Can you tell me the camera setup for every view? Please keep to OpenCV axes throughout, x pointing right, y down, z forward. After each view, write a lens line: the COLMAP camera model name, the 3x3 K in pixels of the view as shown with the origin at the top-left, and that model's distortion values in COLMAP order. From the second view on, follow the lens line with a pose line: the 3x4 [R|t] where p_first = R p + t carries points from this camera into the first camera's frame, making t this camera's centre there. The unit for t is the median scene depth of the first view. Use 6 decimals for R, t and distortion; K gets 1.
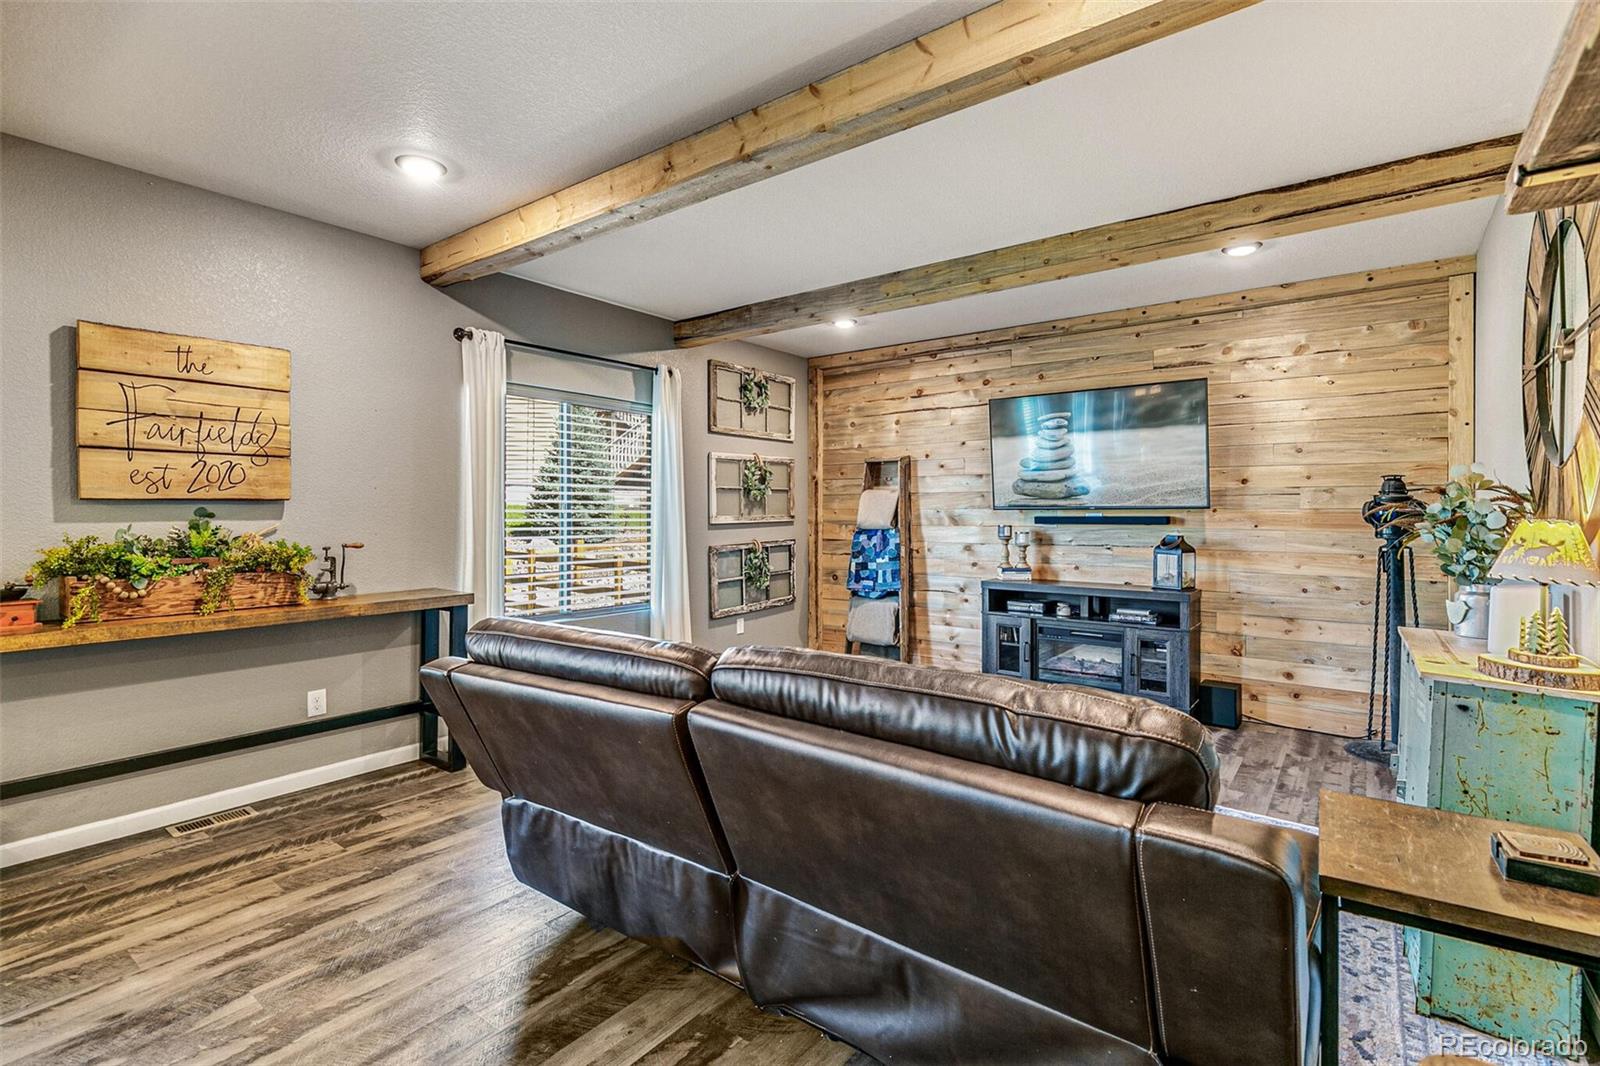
lens RADIAL K [[728.5, 0, 811.0], [0, 728.5, 519.7], [0, 0, 1]] dist [0.009674, -0.001659]
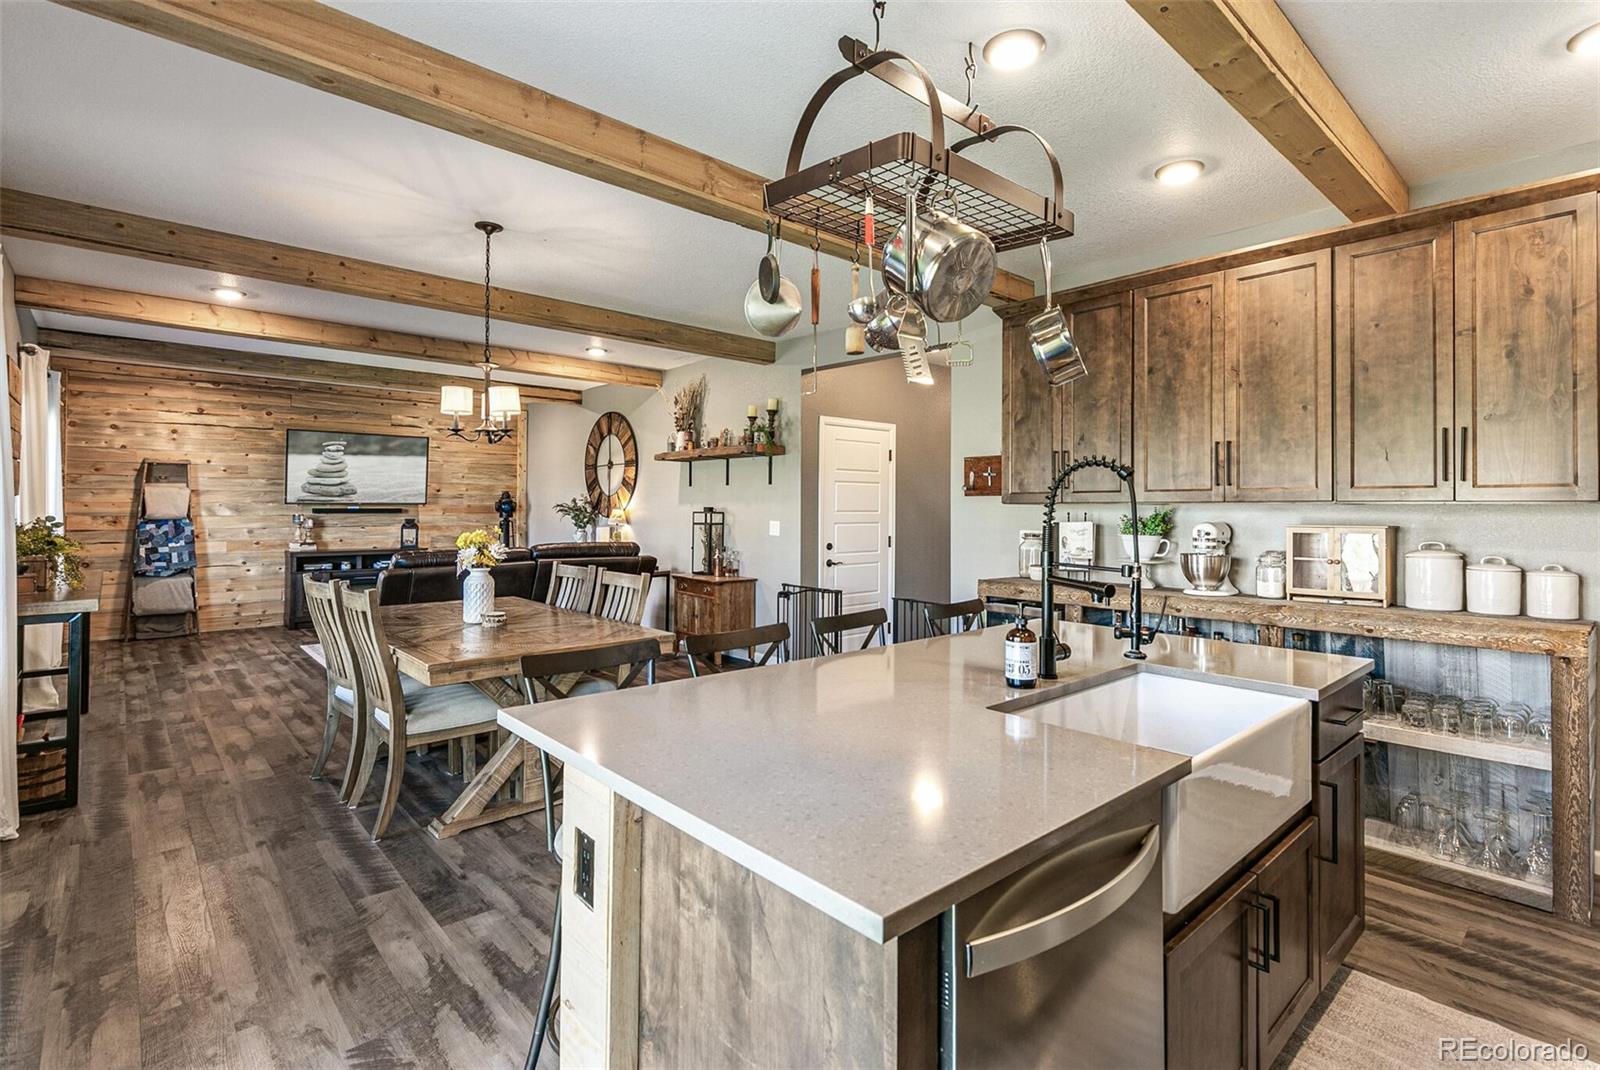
lens RADIAL K [[760.9, 0, 811.2], [0, 760.9, 501.1], [0, 0, 1]] dist [0.005717, -0.000355]
pose [[0.182513, 0.007825, 0.983172, -1.103033], [0.004977, 0.999948, -0.008883, -0.000590], [-0.983191, 0.006514, 0.182465, -0.325508]]
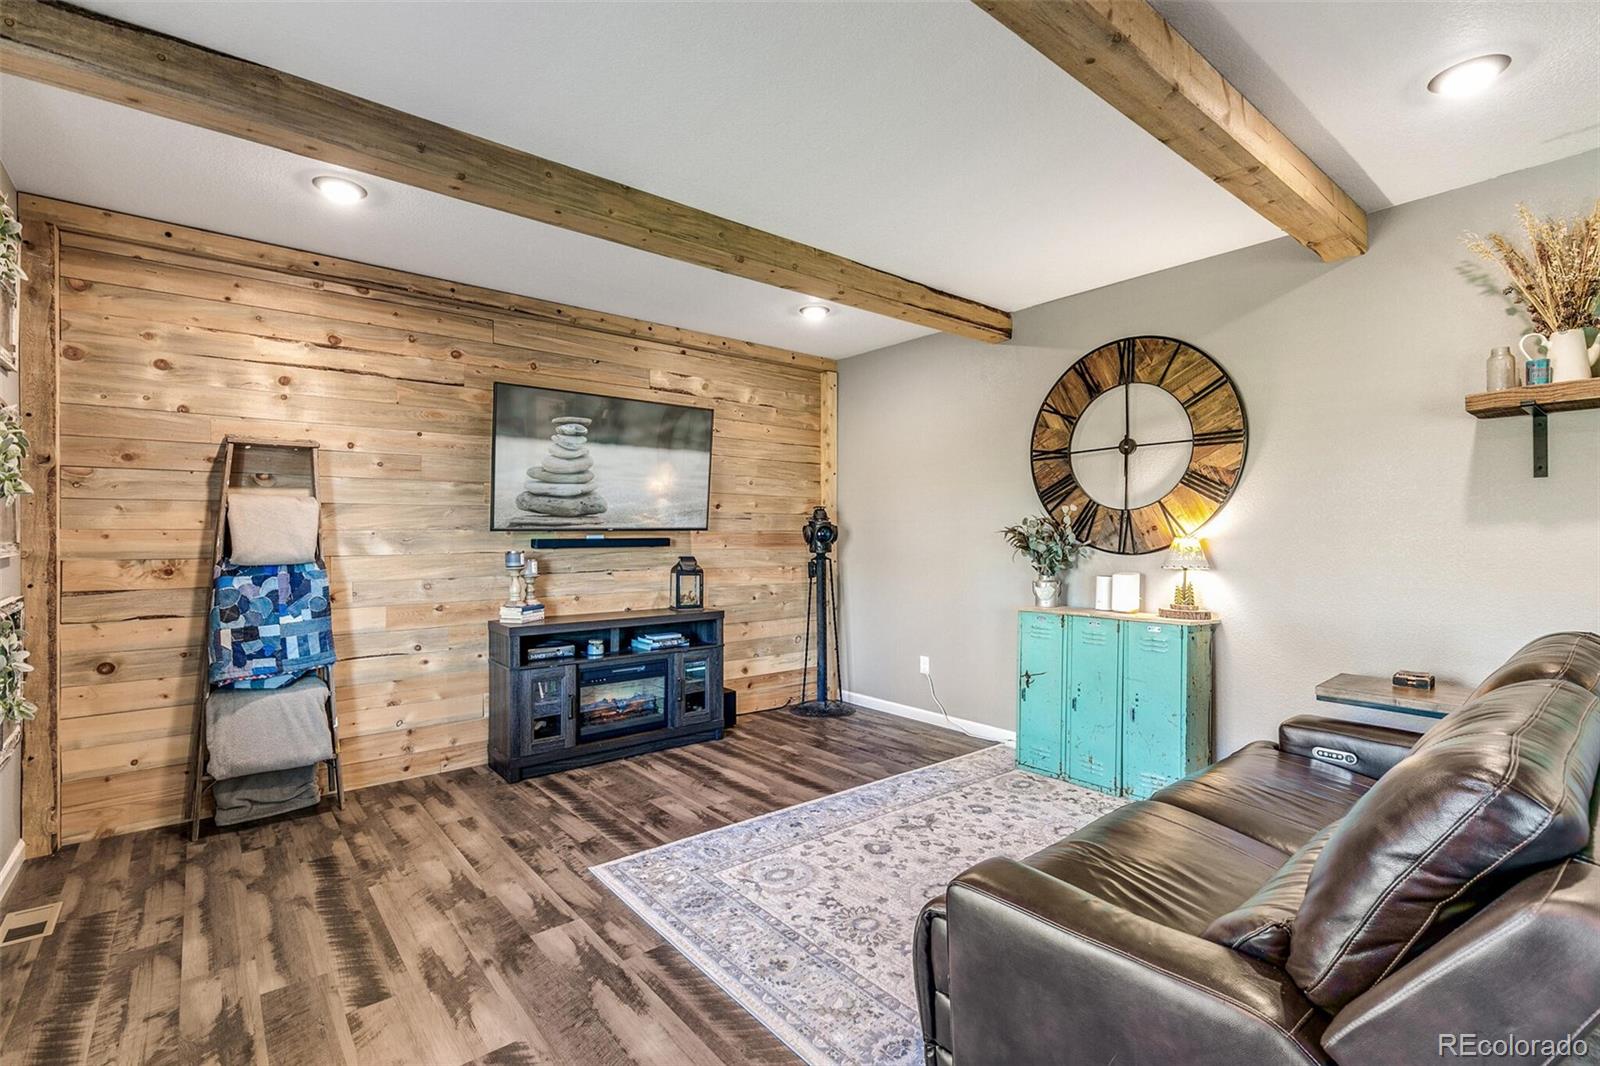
lens RADIAL K [[728.5, 0, 789.6], [0, 728.5, 537.6], [0, 0, 1]] dist [0.009674, -0.001659]
pose [[0.244011, -0.005795, 0.969755, -0.413185], [0.012319, 0.999920, 0.002875, -0.005450], [-0.969694, 0.011244, 0.244063, 0.546439]]
